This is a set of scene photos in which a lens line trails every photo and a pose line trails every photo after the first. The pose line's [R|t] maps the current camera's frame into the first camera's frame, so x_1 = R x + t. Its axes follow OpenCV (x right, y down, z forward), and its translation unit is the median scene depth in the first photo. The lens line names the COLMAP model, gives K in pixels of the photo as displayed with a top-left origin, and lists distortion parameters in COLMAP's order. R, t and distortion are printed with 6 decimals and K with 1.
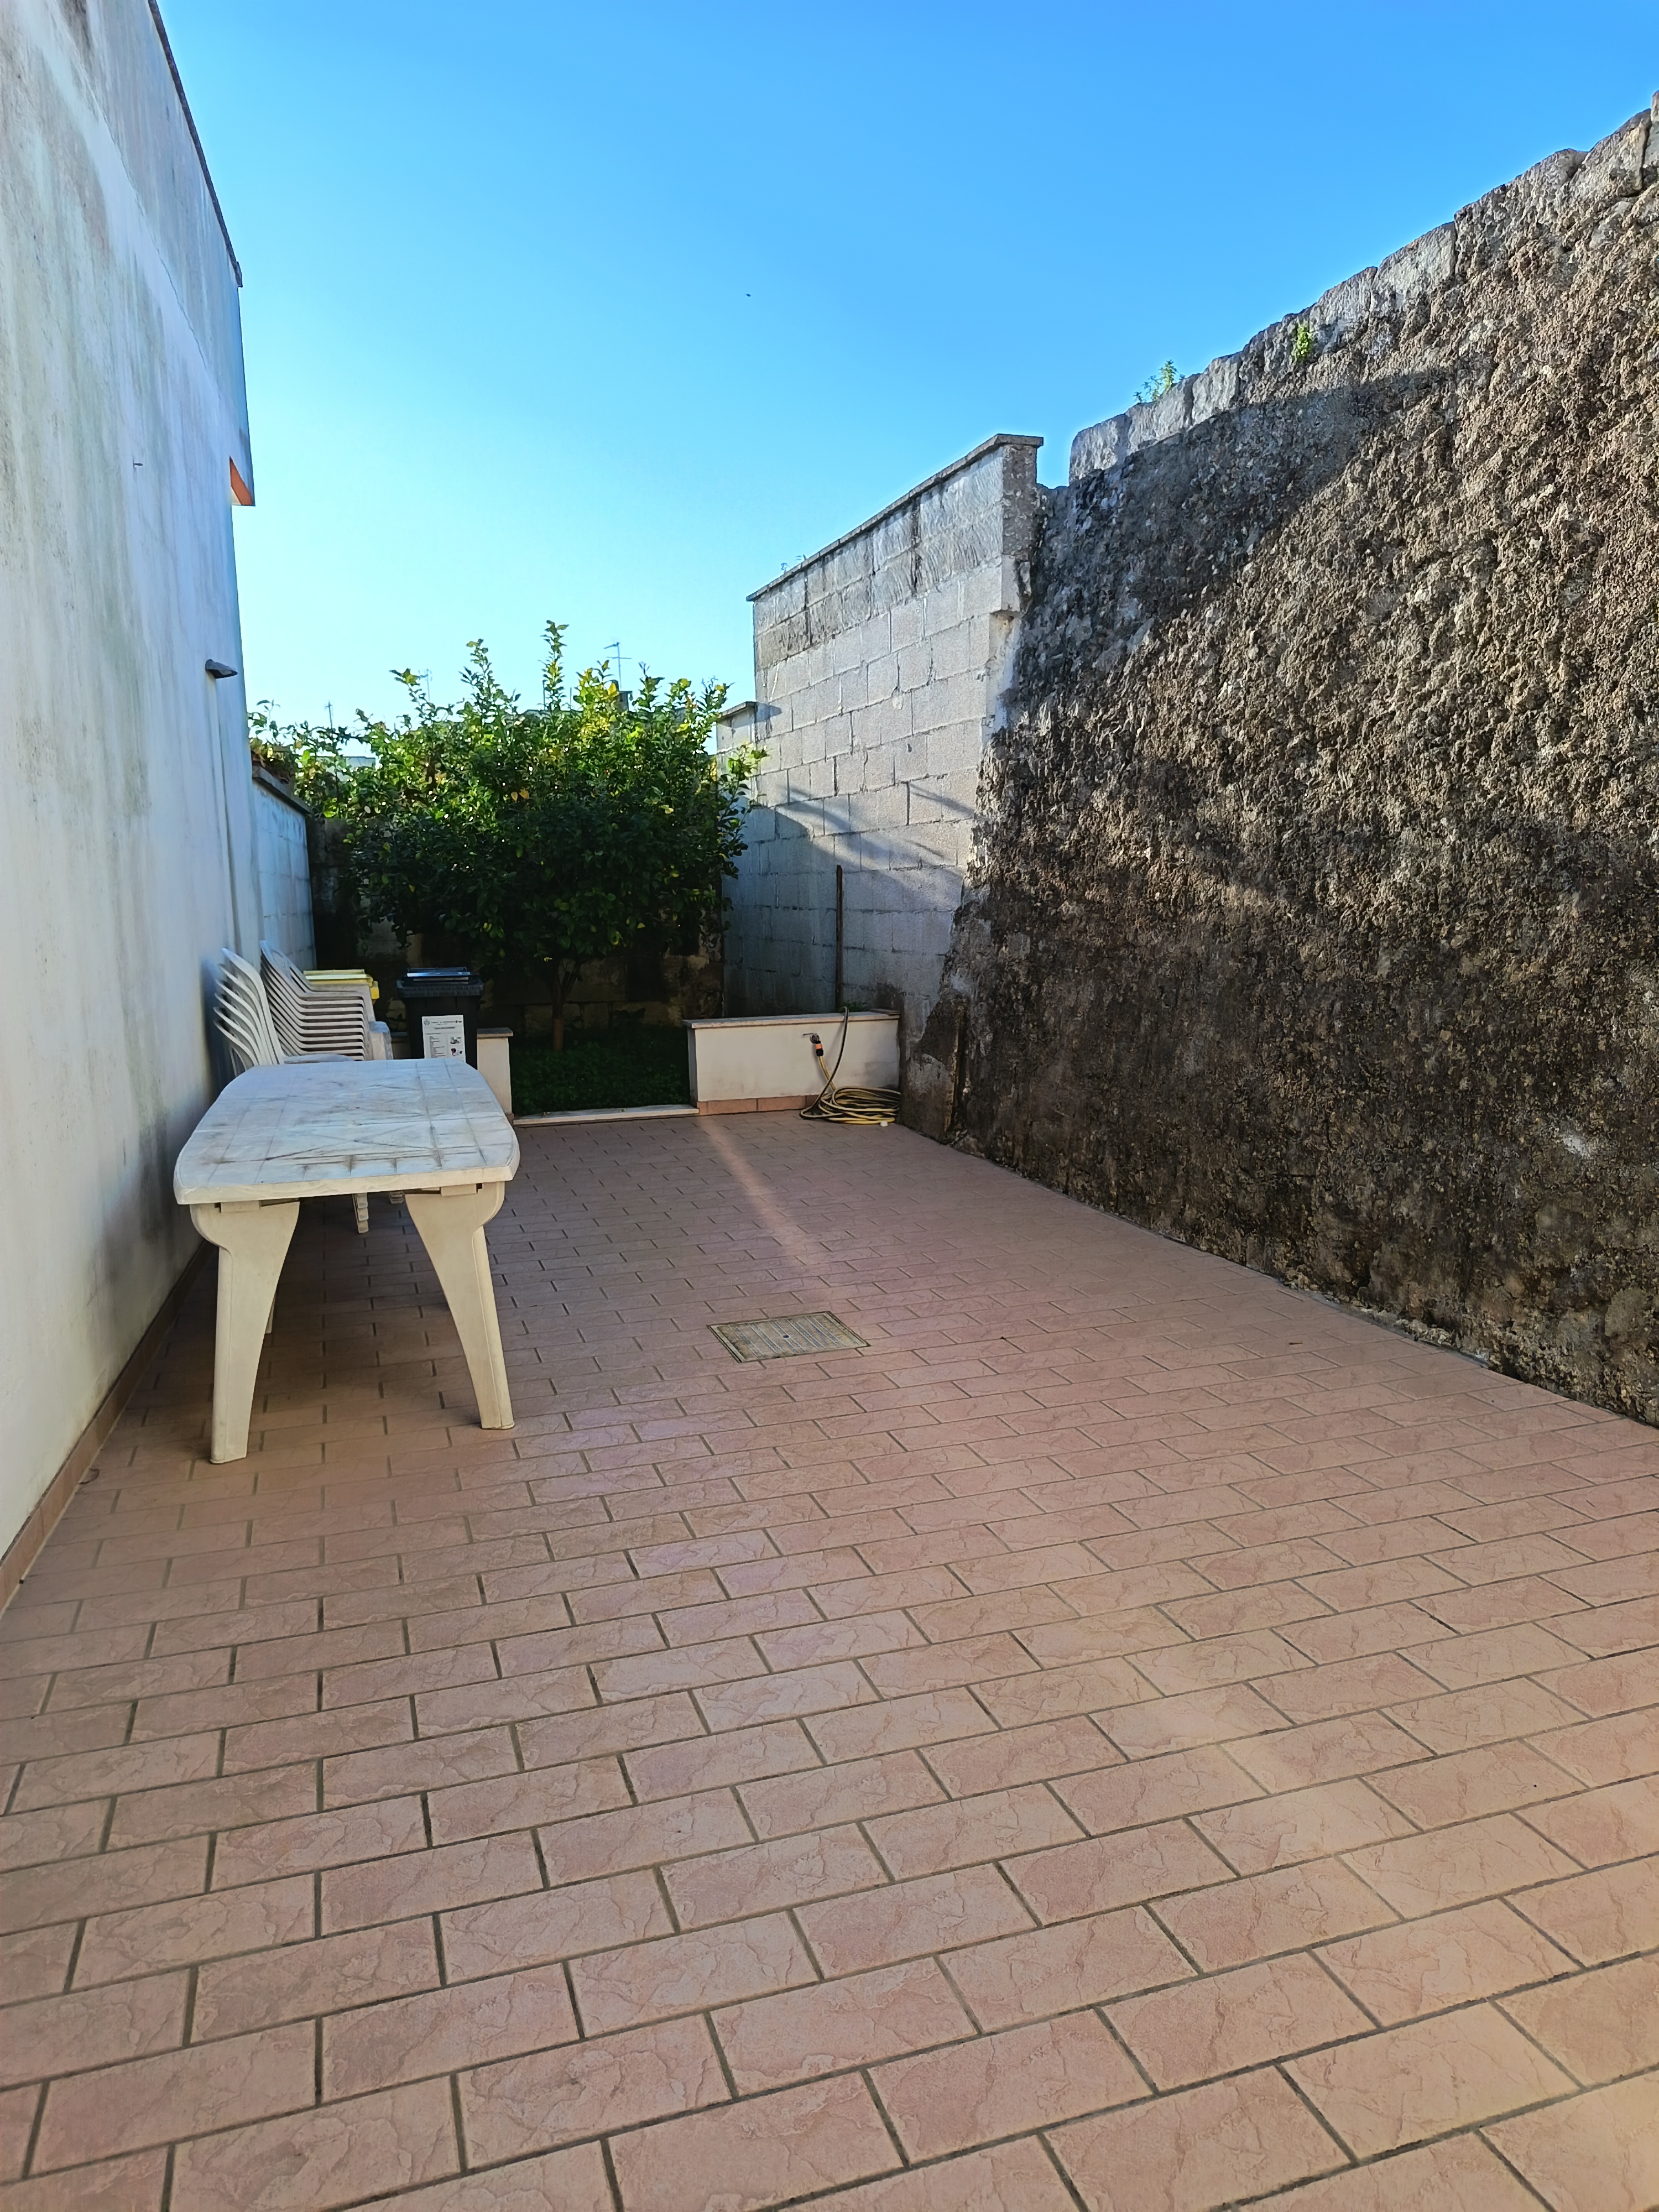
lens RADIAL K [[1535.3, 0, 821.5], [0, 1535.3, 1097.4], [0, 0, 1]] dist [0.070471, -0.064126]
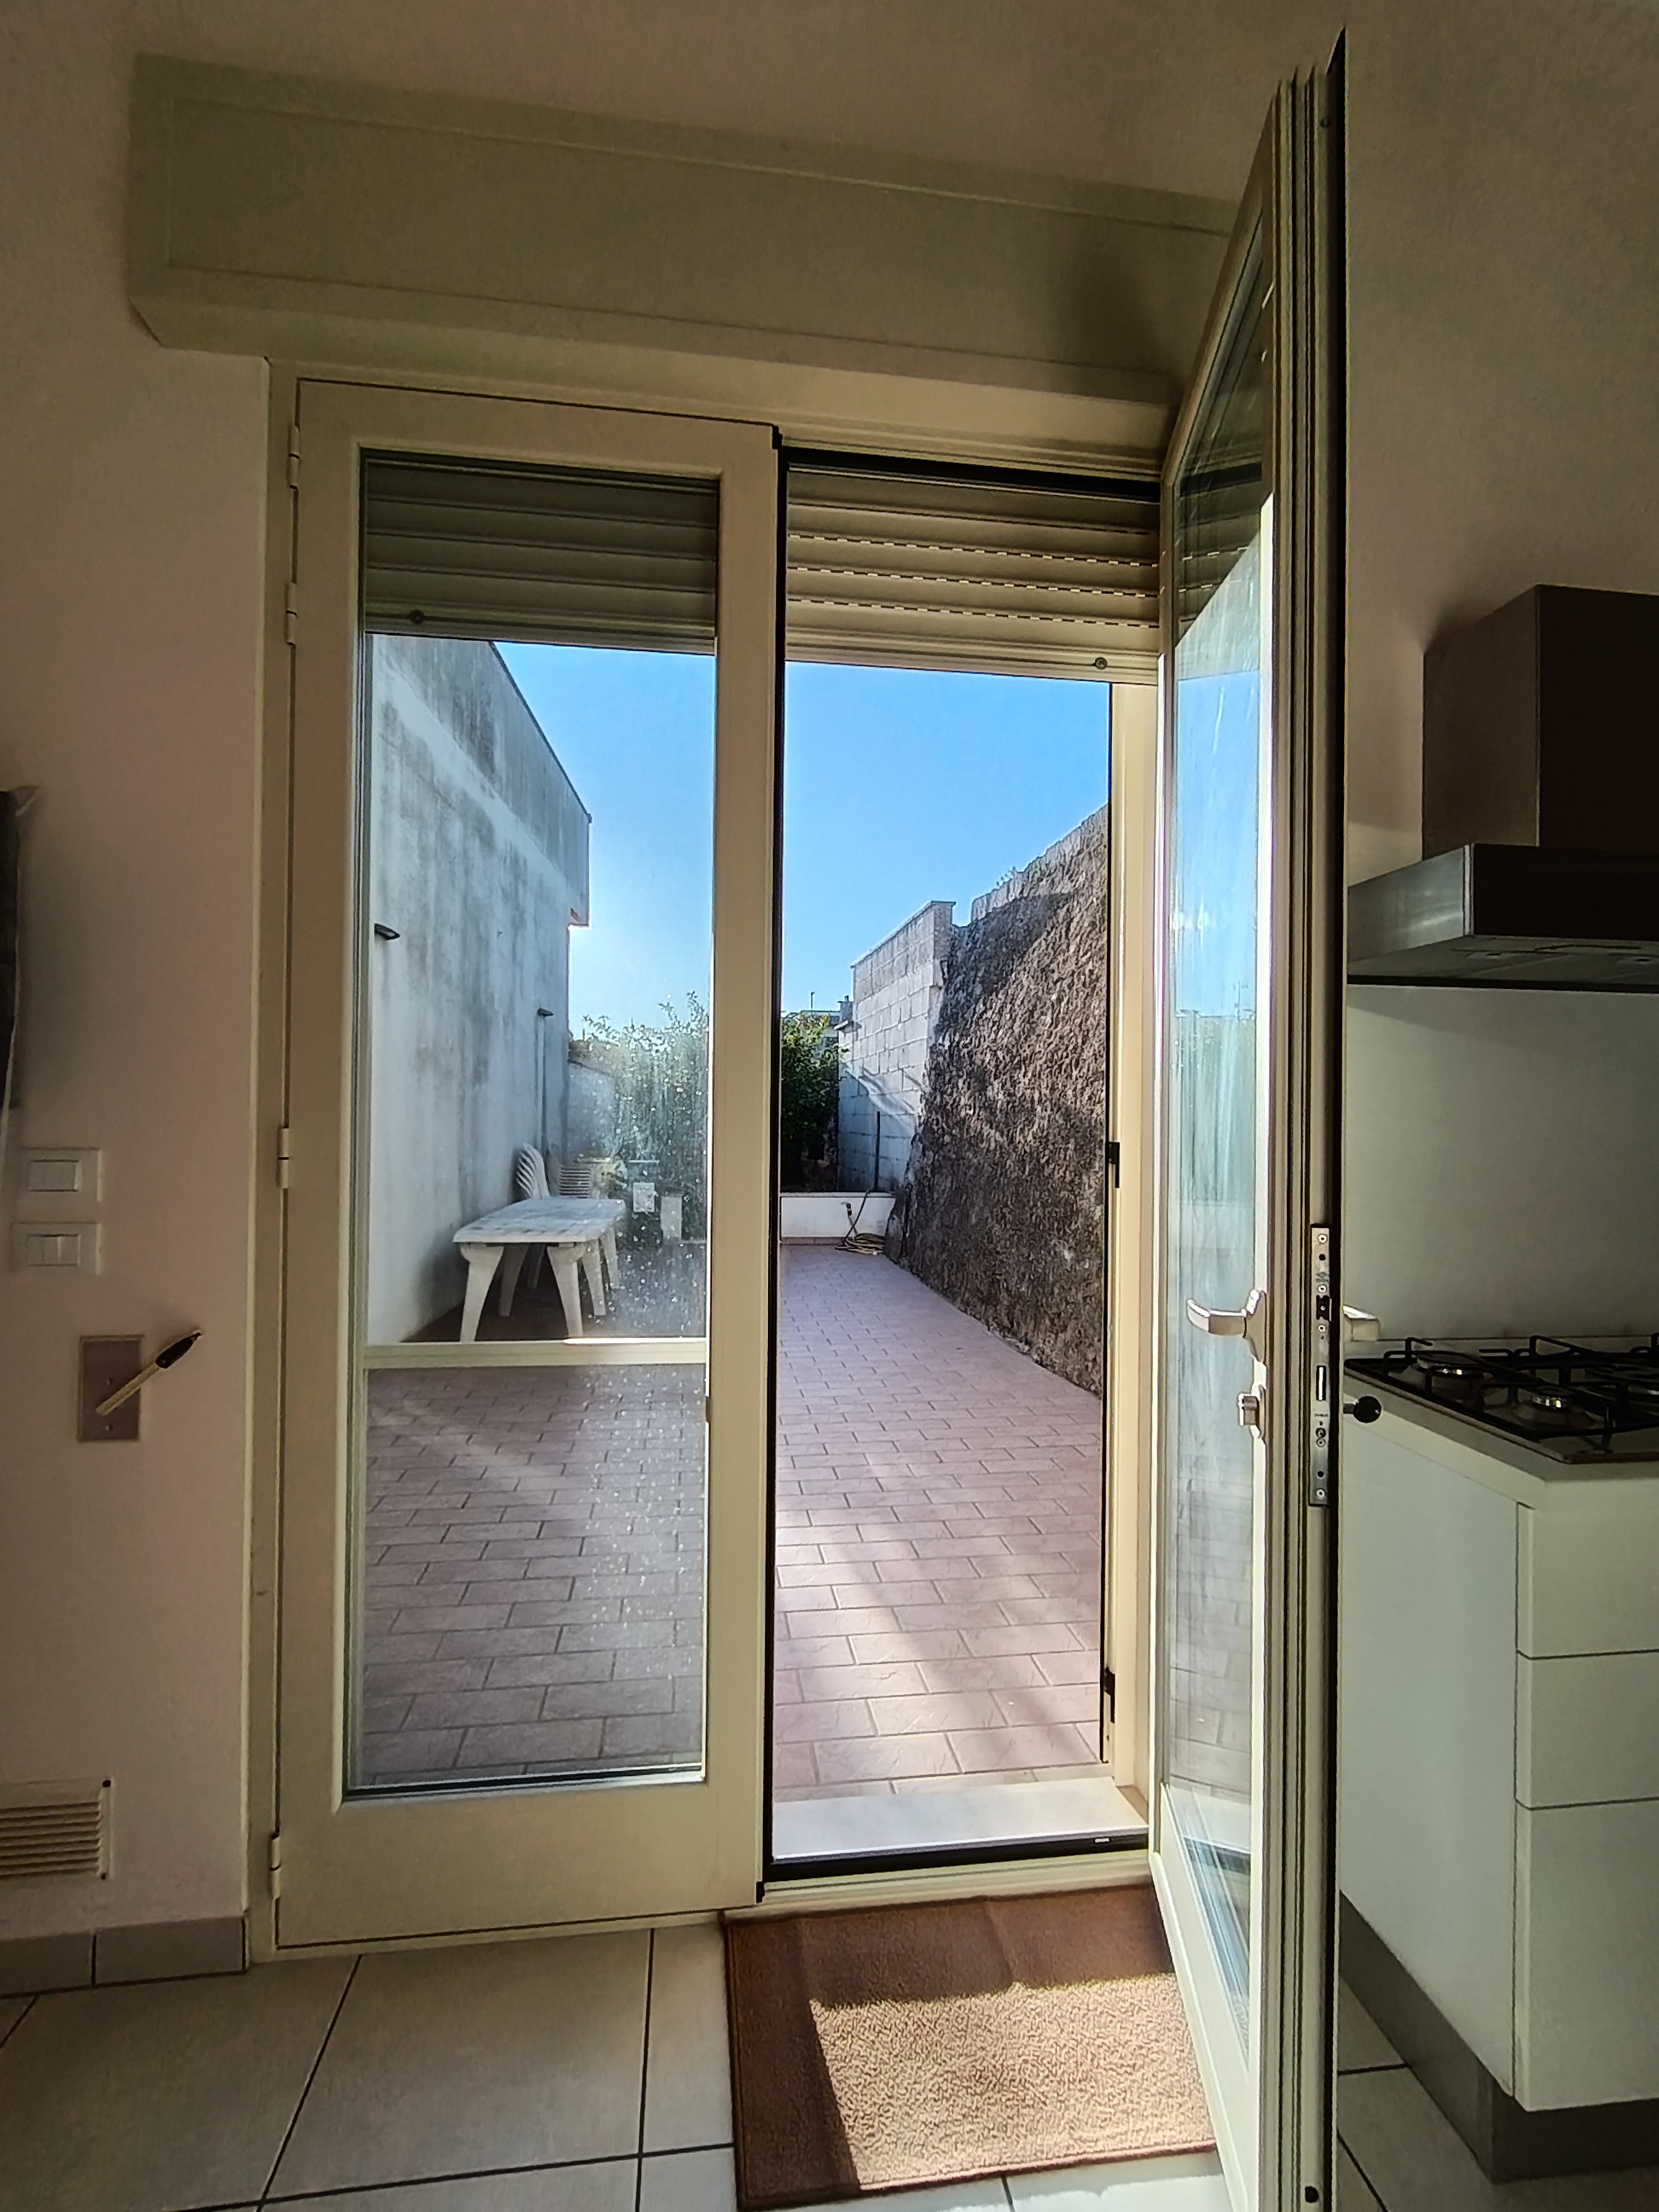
lens RADIAL K [[1037.2, 0, 833.9], [0, 1037.2, 1122.2], [0, 0, 1]] dist [0.002248, -0.005303]
pose [[0.983984, 0.034238, -0.174940, 0.275693], [-0.057385, 0.989980, -0.129020, 0.034826], [0.168770, 0.136993, 0.976089, -0.317734]]
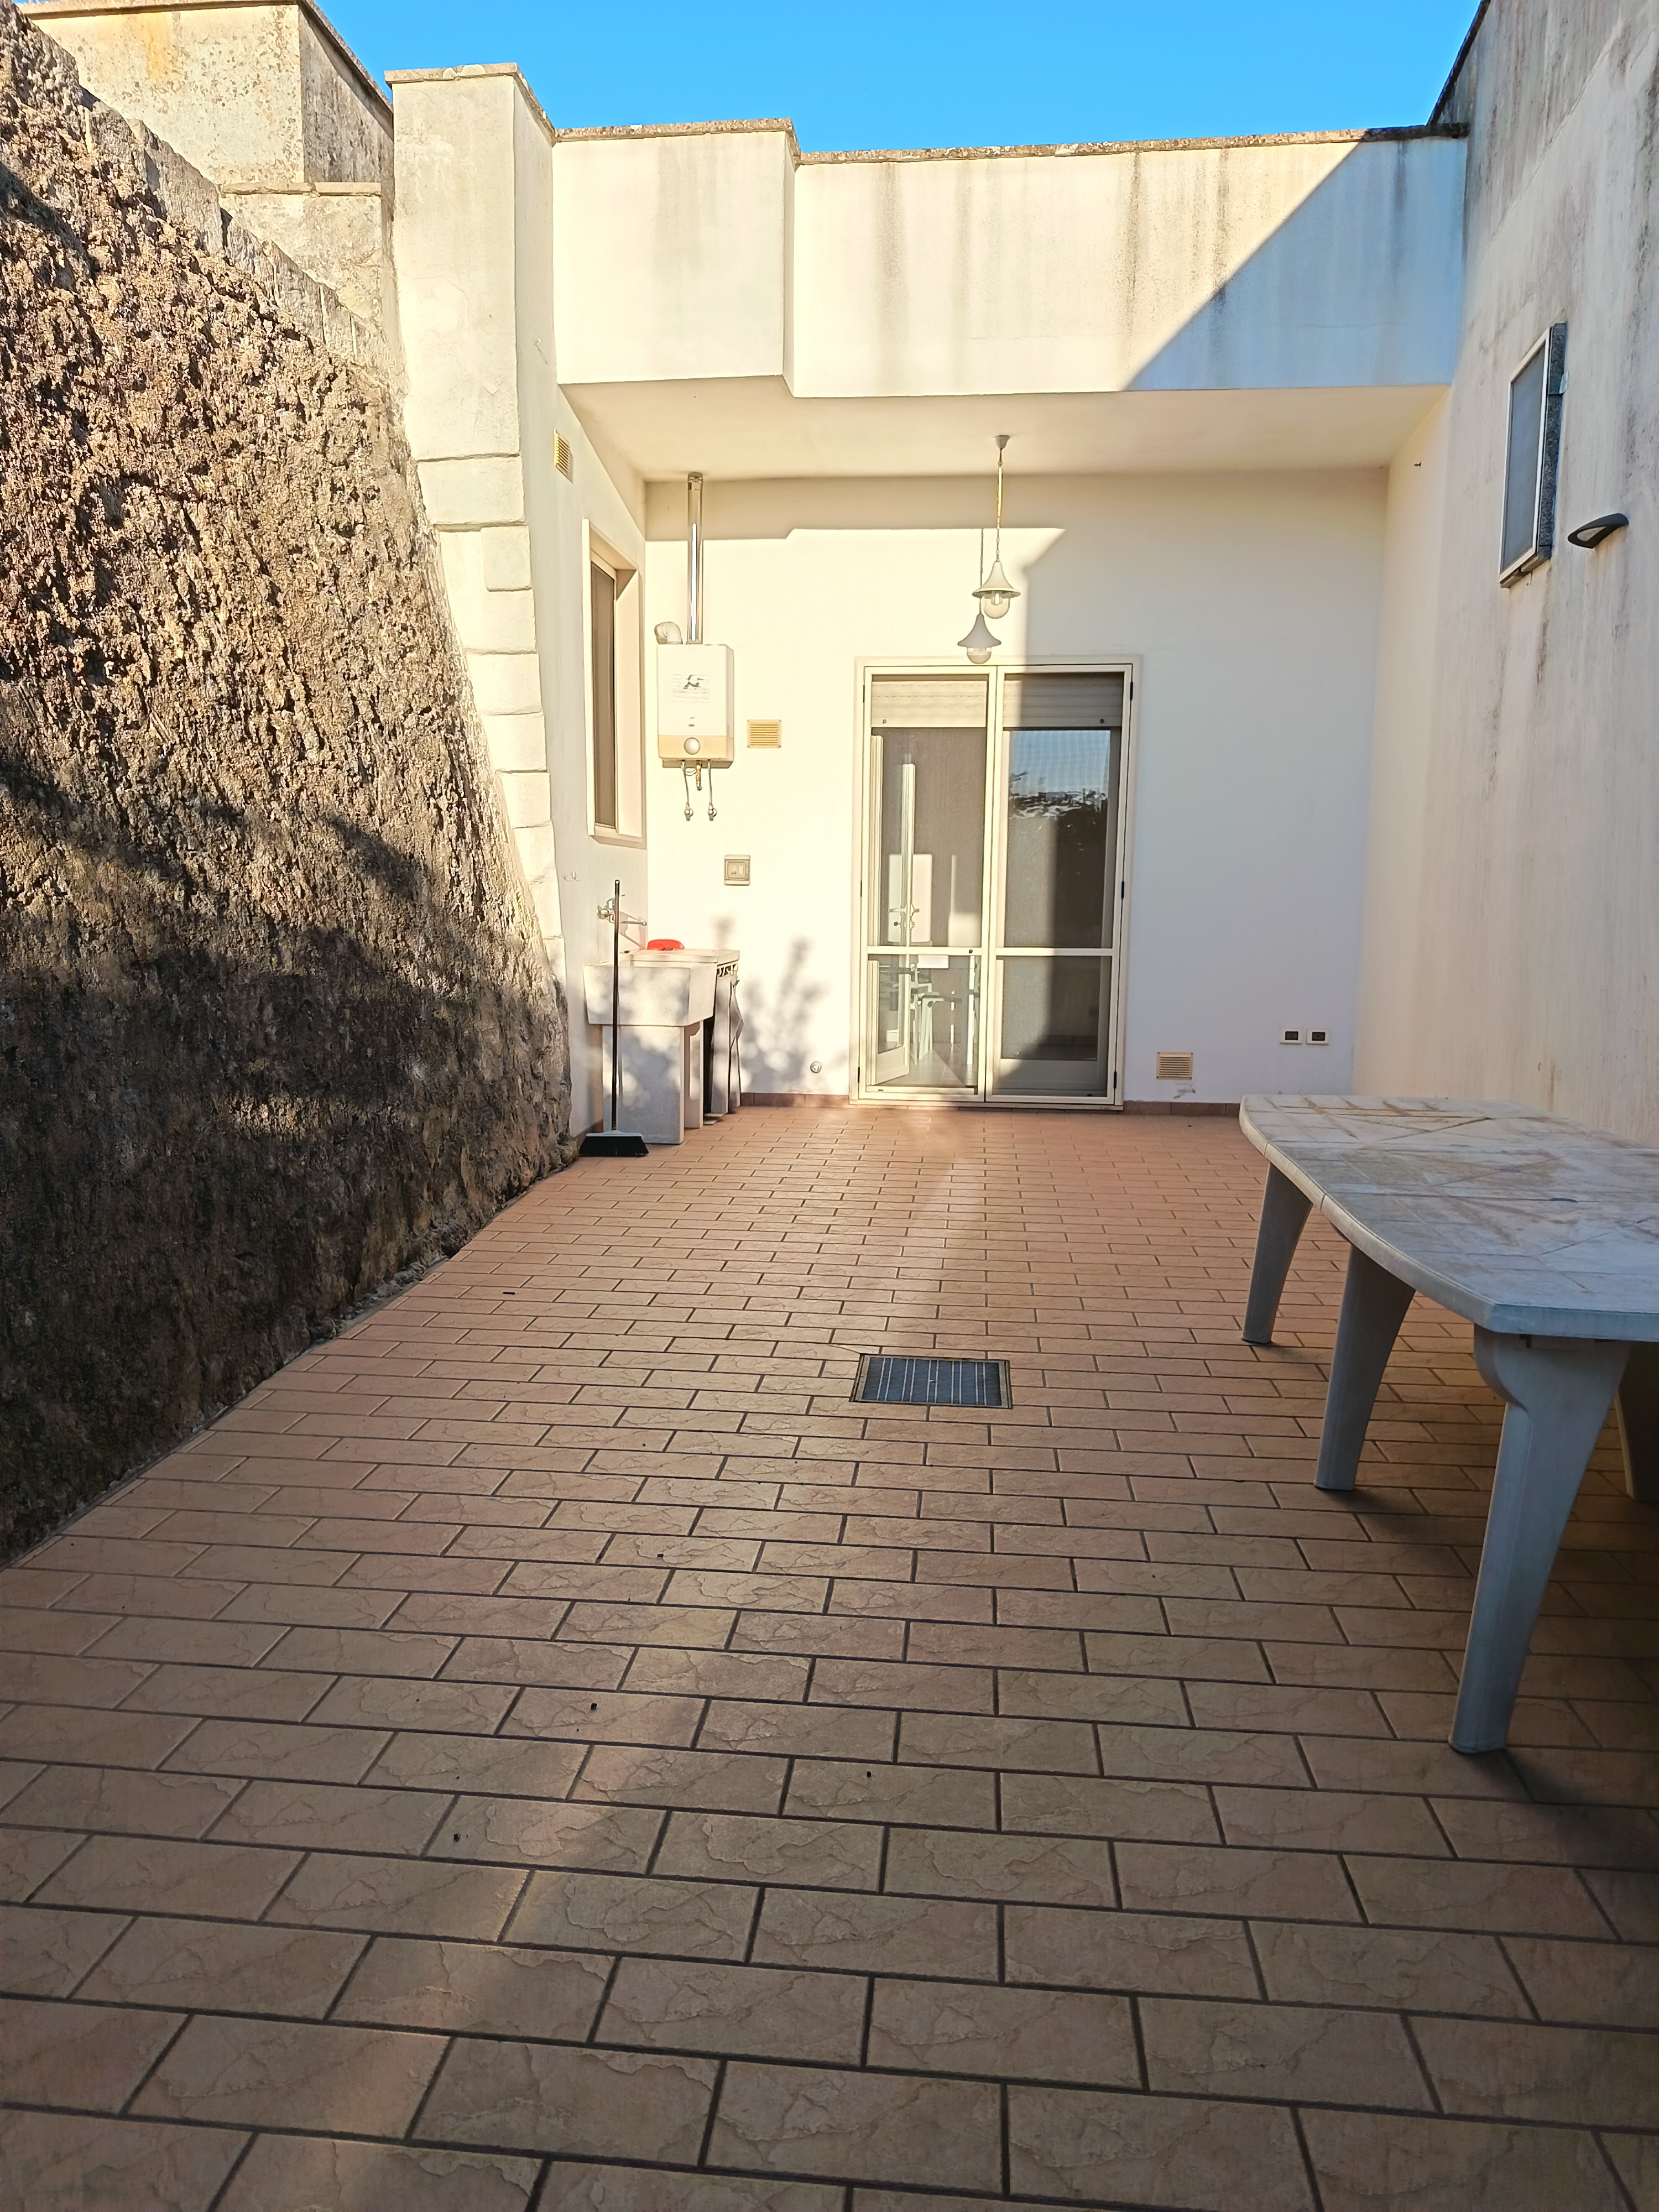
lens RADIAL K [[1535.3, 0, 826.5], [0, 1535.3, 1104.9], [0, 0, 1]] dist [0.070471, -0.064126]
pose [[-0.919706, -0.036249, 0.390930, -0.230445], [0.066390, 0.967029, 0.245859, -0.160659], [-0.386953, 0.252072, -0.886976, 1.347284]]
